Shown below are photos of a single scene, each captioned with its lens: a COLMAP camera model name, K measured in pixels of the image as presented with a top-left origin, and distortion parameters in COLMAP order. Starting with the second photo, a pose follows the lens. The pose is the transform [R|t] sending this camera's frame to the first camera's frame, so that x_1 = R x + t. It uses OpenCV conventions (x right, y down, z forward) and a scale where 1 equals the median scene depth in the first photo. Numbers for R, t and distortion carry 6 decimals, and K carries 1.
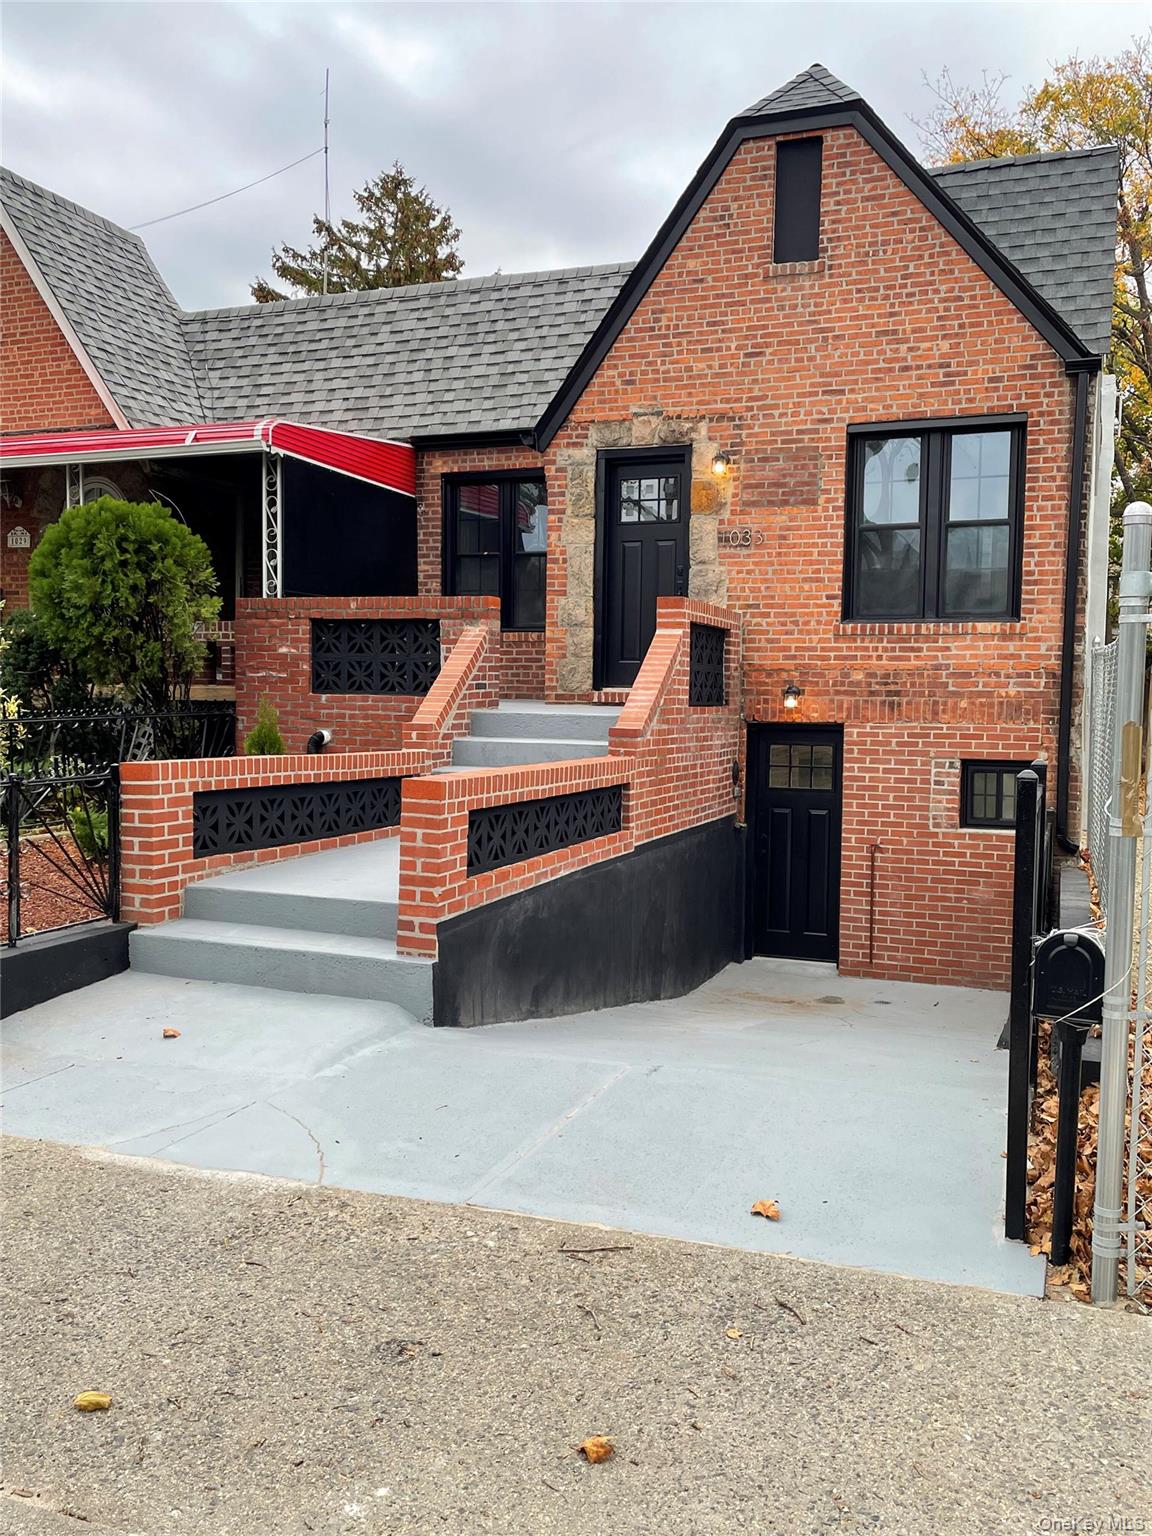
lens RADIAL K [[1299.0, 0, 572.1], [0, 1299.0, 770.8], [0, 0, 1]] dist [0.062696, -0.058137]
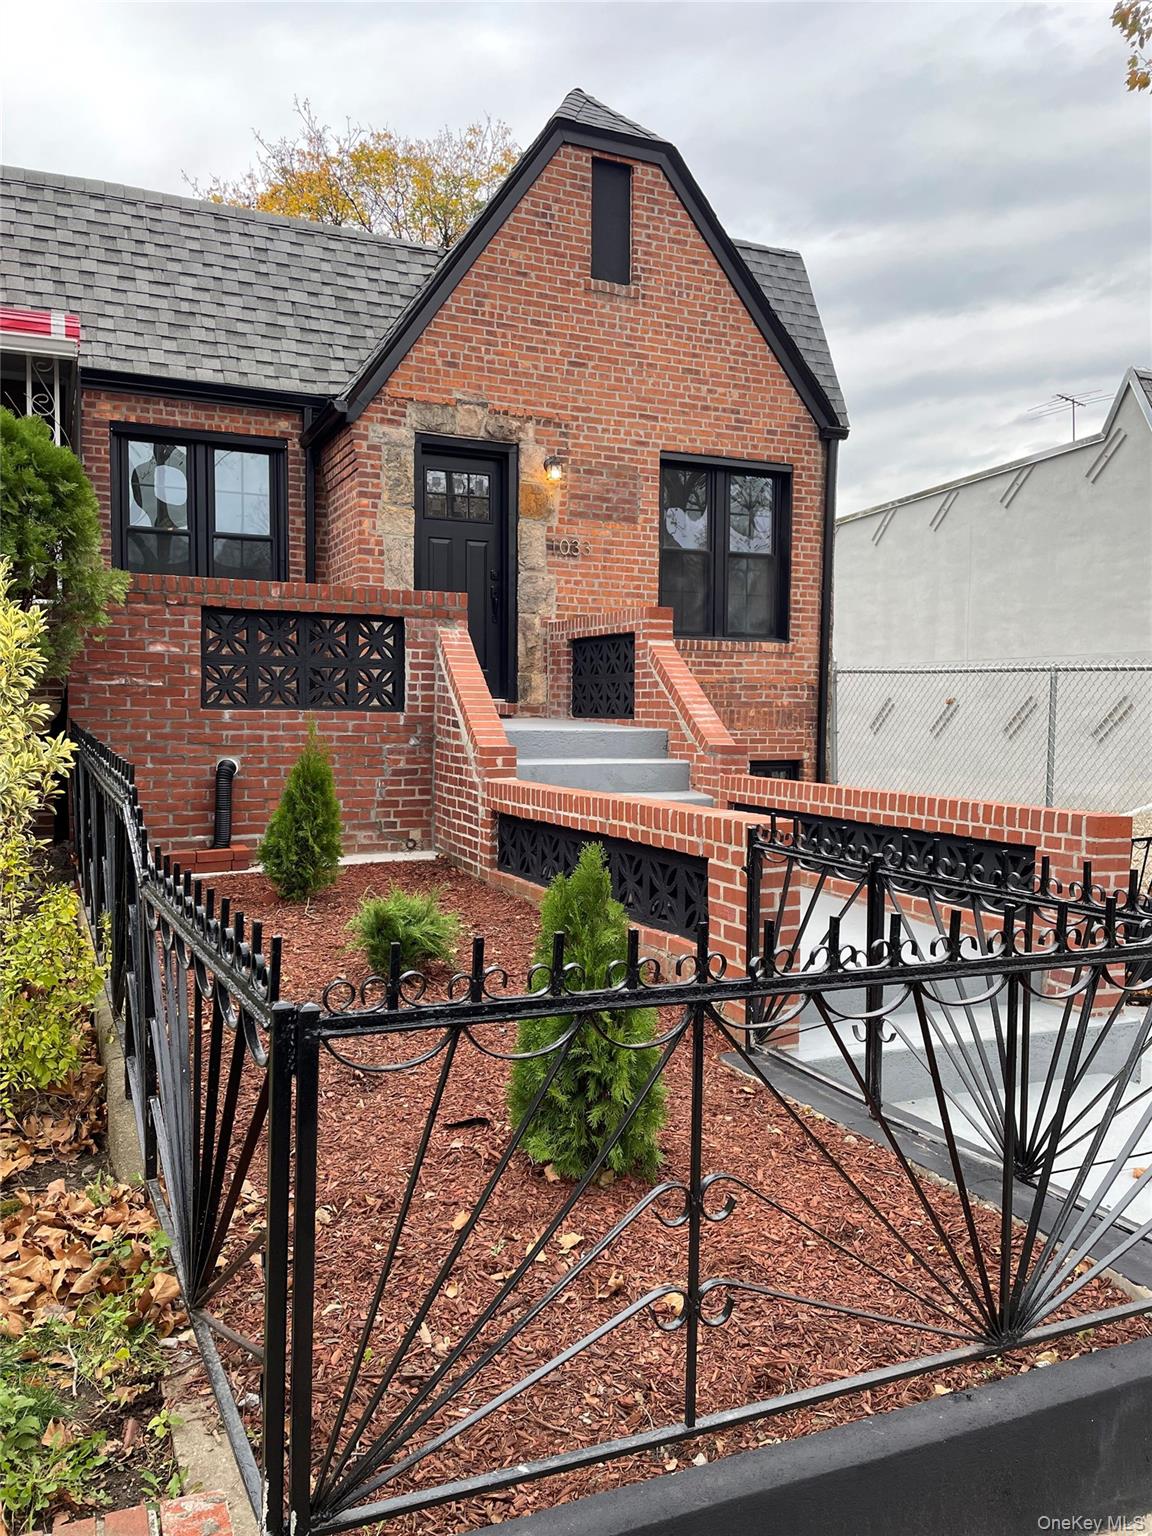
lens RADIAL K [[1159.0, 0, 588.4], [0, 1159.0, 766.5], [0, 0, 1]] dist [0.077916, -0.097516]
pose [[0.697236, -0.045407, 0.715402, -0.516644], [0.040009, 0.998901, 0.024408, -0.033895], [-0.715725, 0.011604, 0.698286, 0.382673]]
